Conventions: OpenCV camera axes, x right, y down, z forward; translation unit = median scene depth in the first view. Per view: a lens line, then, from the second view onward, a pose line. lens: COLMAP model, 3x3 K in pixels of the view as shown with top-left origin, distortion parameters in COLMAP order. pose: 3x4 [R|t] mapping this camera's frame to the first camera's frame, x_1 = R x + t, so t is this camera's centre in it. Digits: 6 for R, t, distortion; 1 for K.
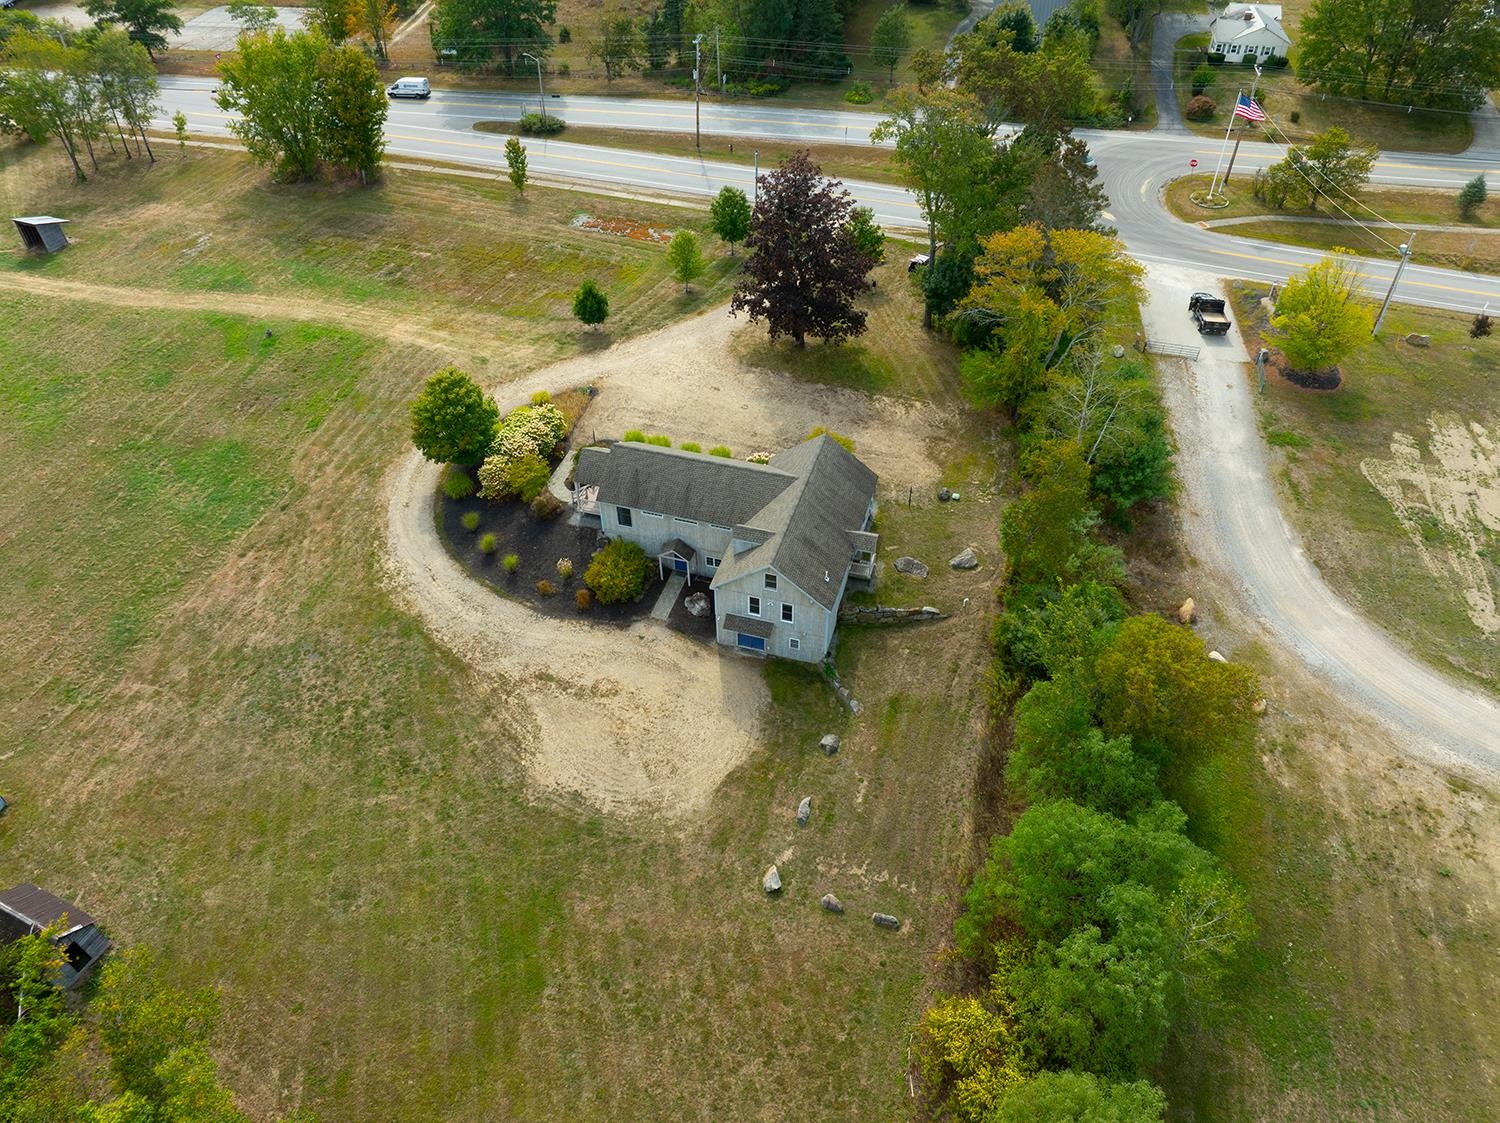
lens RADIAL K [[1044.2, 0, 750.7], [0, 1044.2, 561.8], [0, 0, 1]] dist [0.001660, 0.008307]
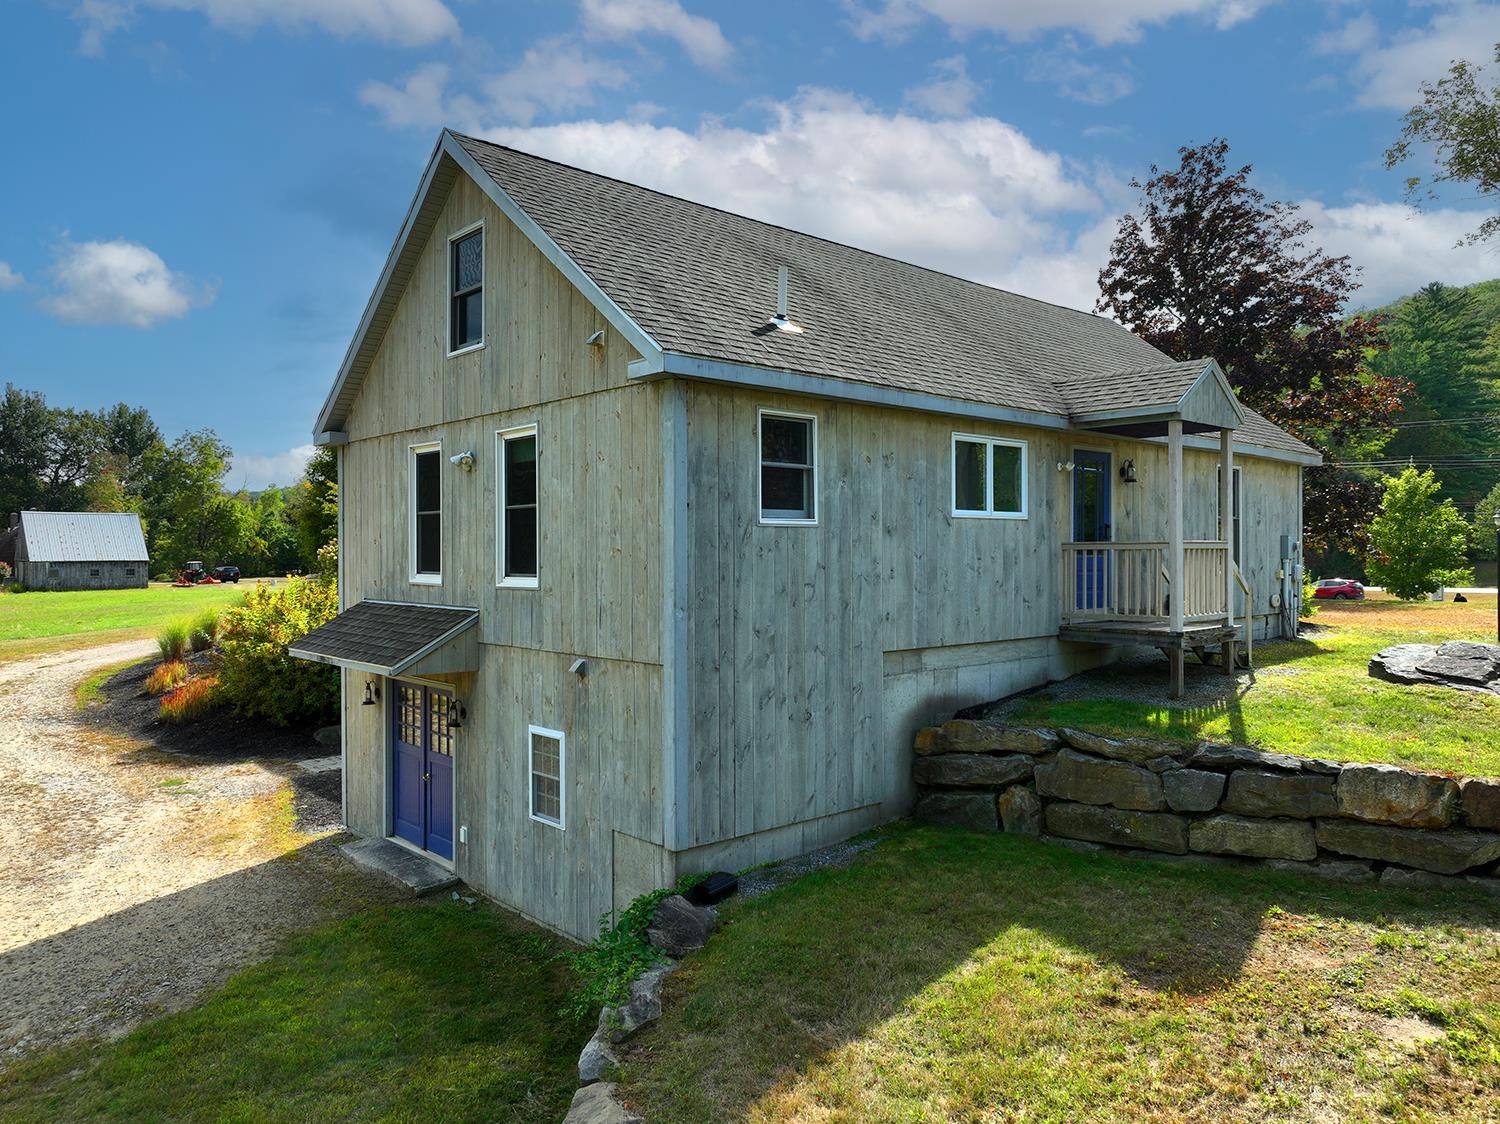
lens RADIAL K [[1044.2, 0, 751.0], [0, 1044.2, 560.2], [0, 0, 1]] dist [0.001660, 0.008307]
pose [[0.852626, 0.007068, -0.522474, 0.150996], [-0.364367, 0.724732, -0.584807, 0.136840], [0.374520, 0.688995, 0.620501, 0.907867]]
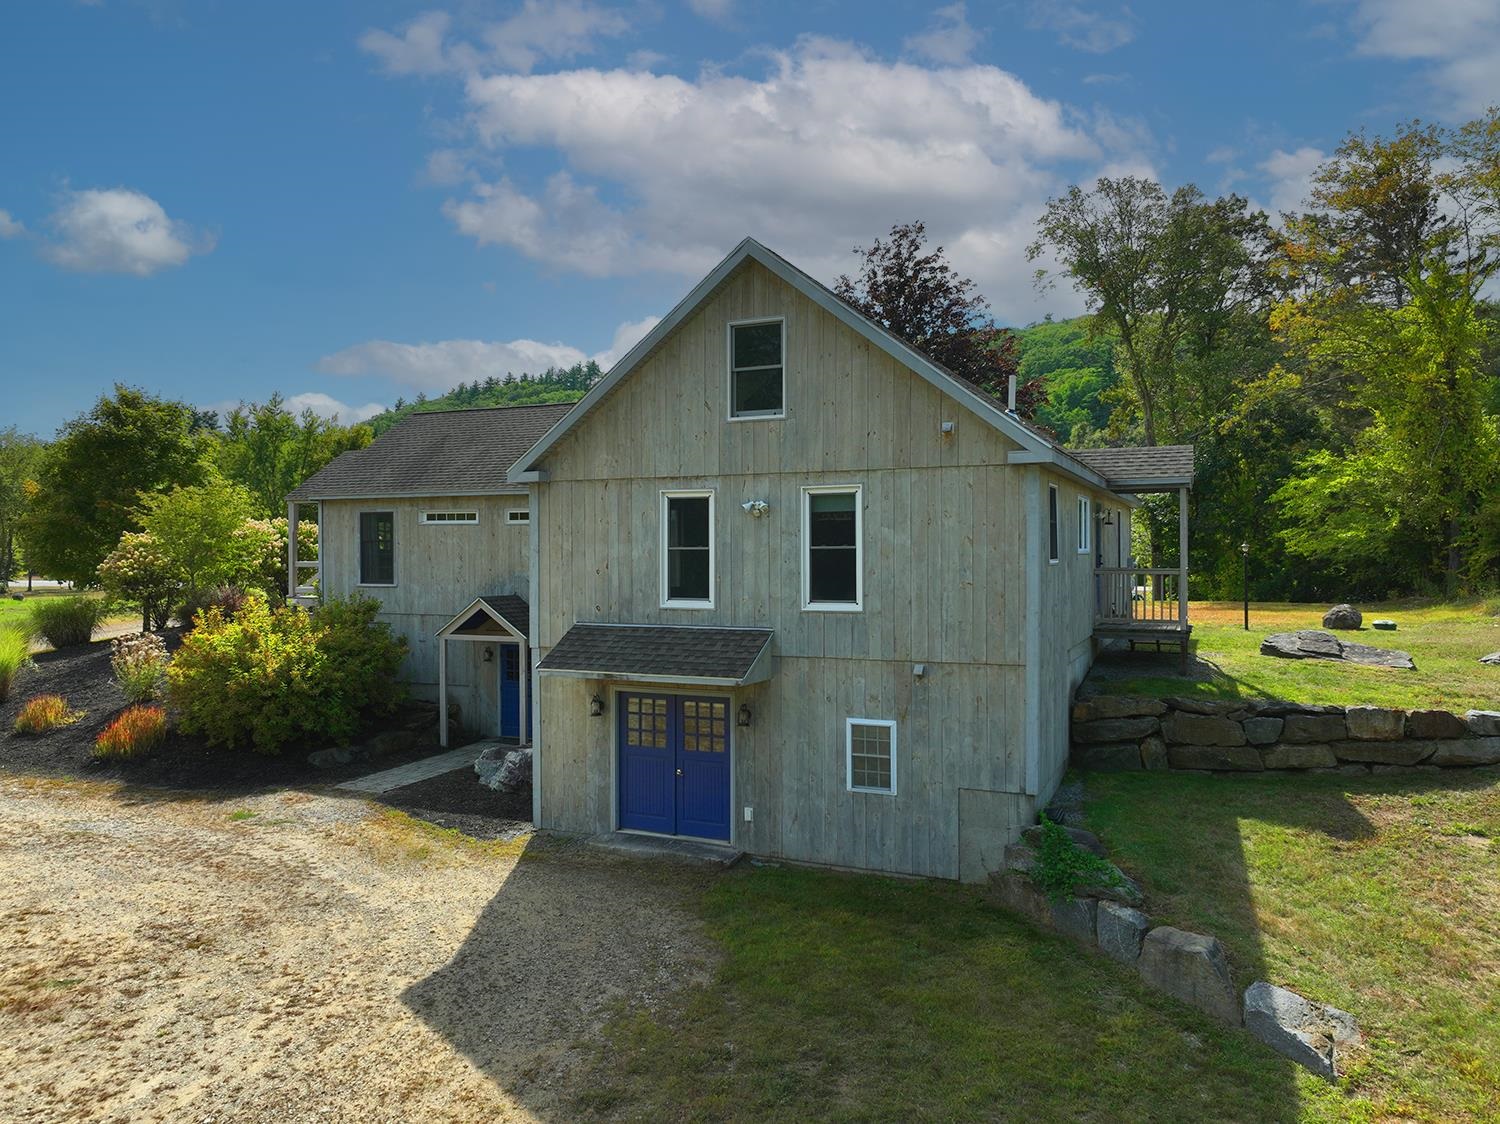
lens RADIAL K [[1044.2, 0, 748.7], [0, 1044.2, 559.0], [0, 0, 1]] dist [0.001660, 0.008307]
pose [[0.990334, 0.003007, -0.138667, 0.046889], [-0.097787, 0.724153, -0.682671, 0.193716], [0.098363, 0.689633, 0.717448, 0.840569]]
